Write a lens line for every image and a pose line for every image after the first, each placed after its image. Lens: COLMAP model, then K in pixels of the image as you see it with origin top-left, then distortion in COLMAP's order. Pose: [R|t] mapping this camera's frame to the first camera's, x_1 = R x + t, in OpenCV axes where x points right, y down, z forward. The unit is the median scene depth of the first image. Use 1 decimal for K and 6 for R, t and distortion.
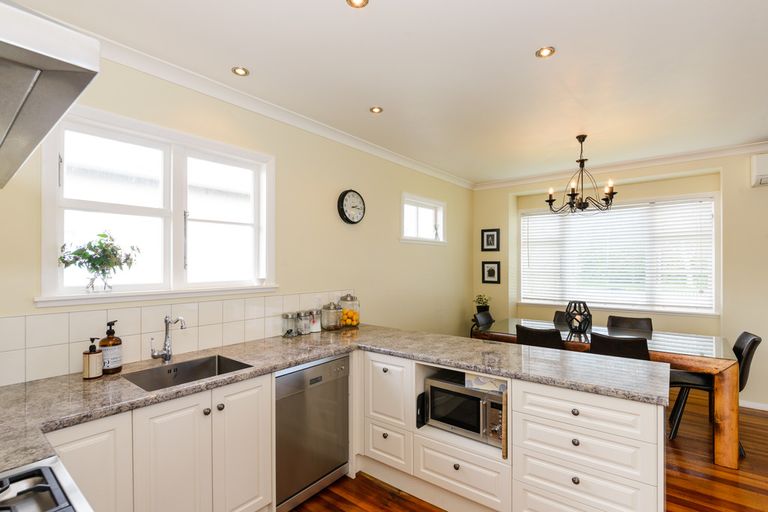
lens RADIAL K [[364.3, 0, 385.5], [0, 364.3, 262.7], [0, 0, 1]] dist [0.010261, -0.000612]
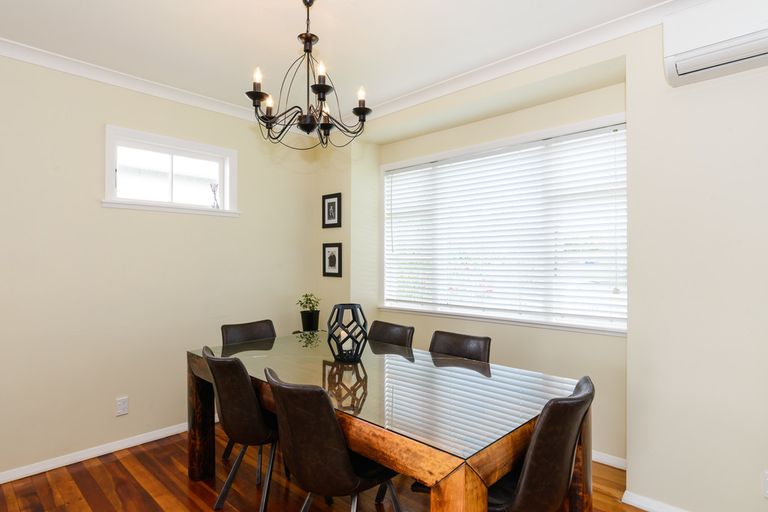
lens RADIAL K [[410.3, 0, 380.2], [0, 410.3, 254.8], [0, 0, 1]] dist [-0.000504, 0.000343]
pose [[0.994876, 0.001111, -0.101101, 0.456346], [-0.002579, 0.999893, -0.014392, 0.027896], [0.101074, 0.014579, 0.994772, 0.277609]]
